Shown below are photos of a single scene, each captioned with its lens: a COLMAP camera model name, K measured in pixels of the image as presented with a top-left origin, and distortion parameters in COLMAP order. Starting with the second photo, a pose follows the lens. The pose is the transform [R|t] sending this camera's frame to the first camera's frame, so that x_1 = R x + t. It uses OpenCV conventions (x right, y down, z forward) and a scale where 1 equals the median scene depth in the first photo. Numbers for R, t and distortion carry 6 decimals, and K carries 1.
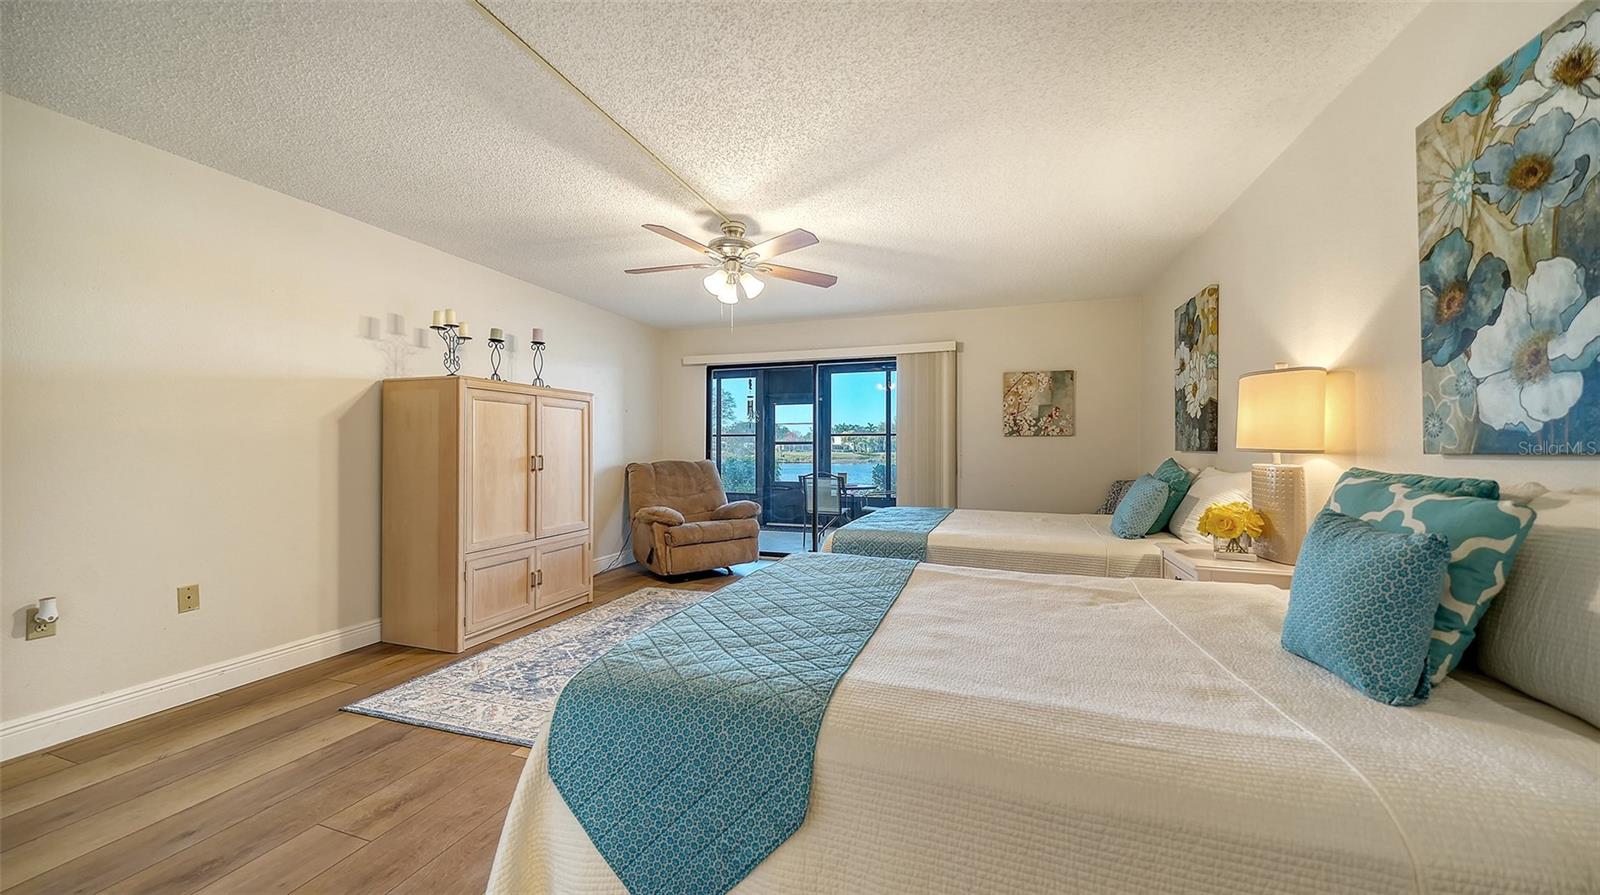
lens RADIAL K [[556.2, 0, 800.1], [0, 556.2, 440.7], [0, 0, 1]] dist [-0.007689, -0.000252]
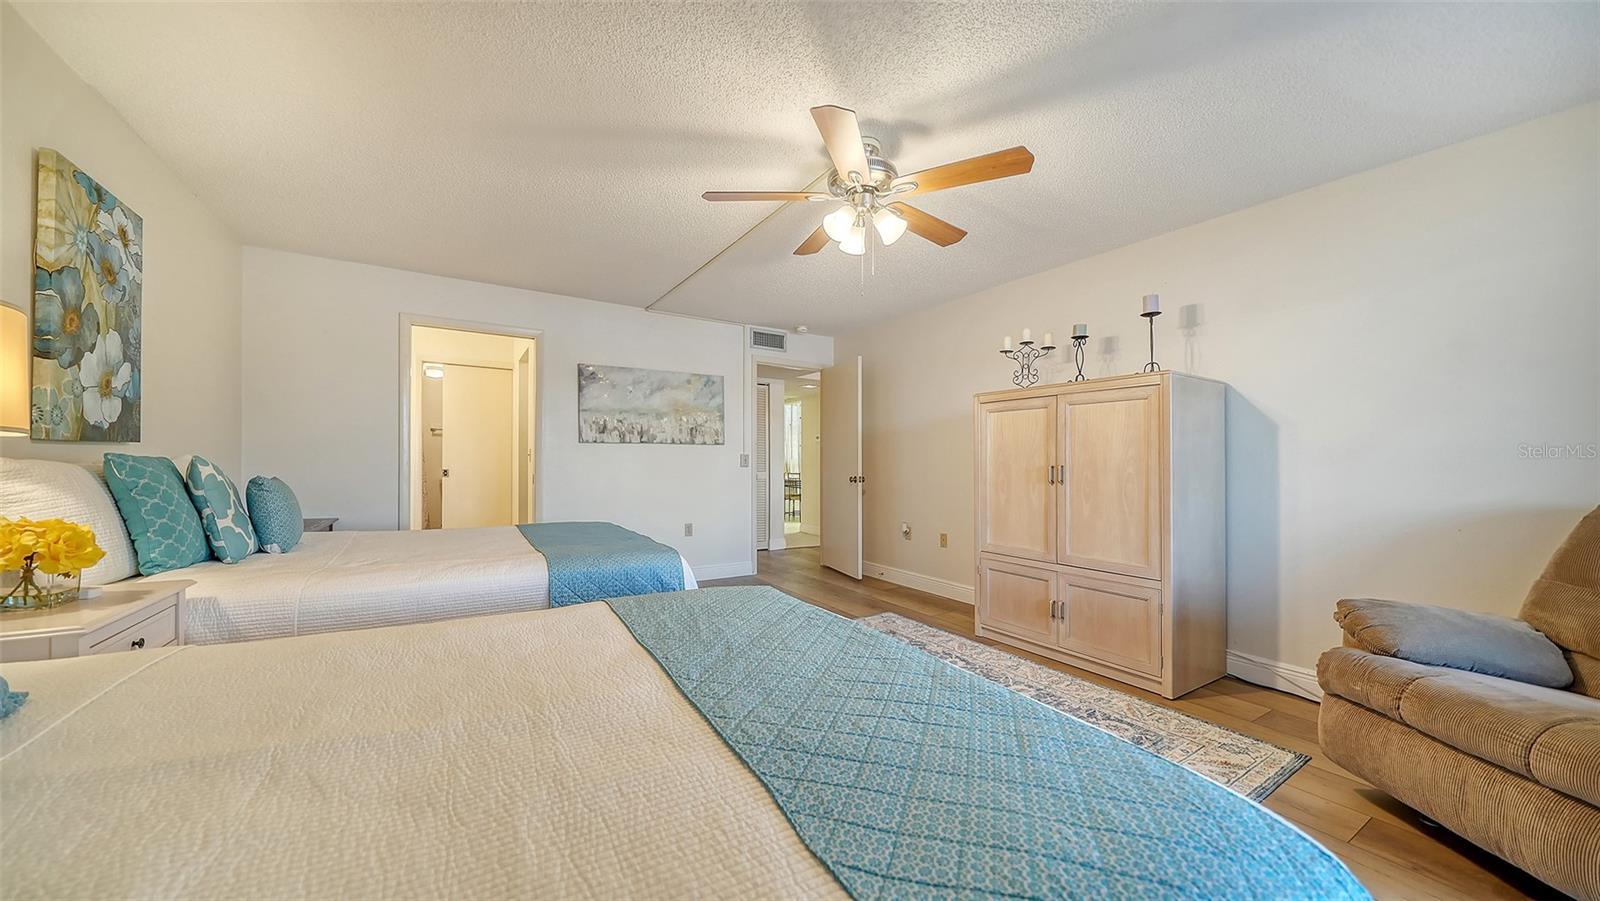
lens RADIAL K [[542.9, 0, 795.5], [0, 542.9, 461.2], [0, 0, 1]] dist [-0.001327, -0.000100]
pose [[-0.631866, -0.014986, -0.774932, 0.485763], [-0.001902, 0.999840, -0.017785, 0.041372], [0.775075, -0.009764, -0.631794, 1.381786]]
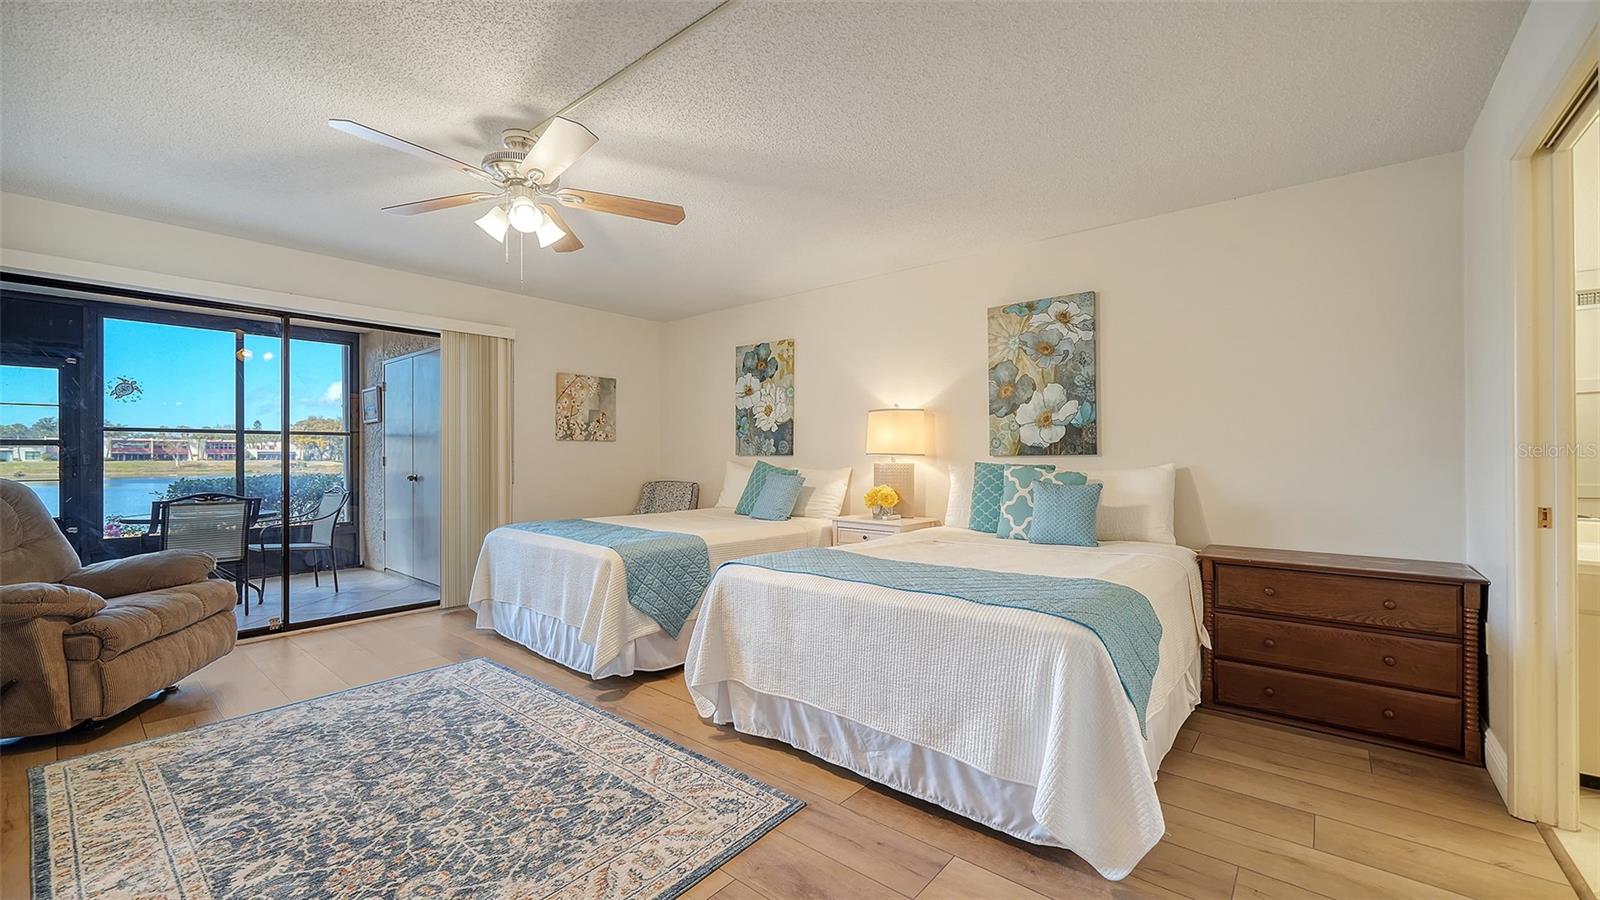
lens RADIAL K [[630.5, 0, 776.8], [0, 630.5, 449.6], [0, 0, 1]] dist [0.001955, 0.000056]
pose [[0.378951, 0.006986, 0.925390, -0.746693], [-0.013419, 0.999908, -0.002054, 0.007999], [-0.925320, -0.011639, 0.379010, 0.394108]]
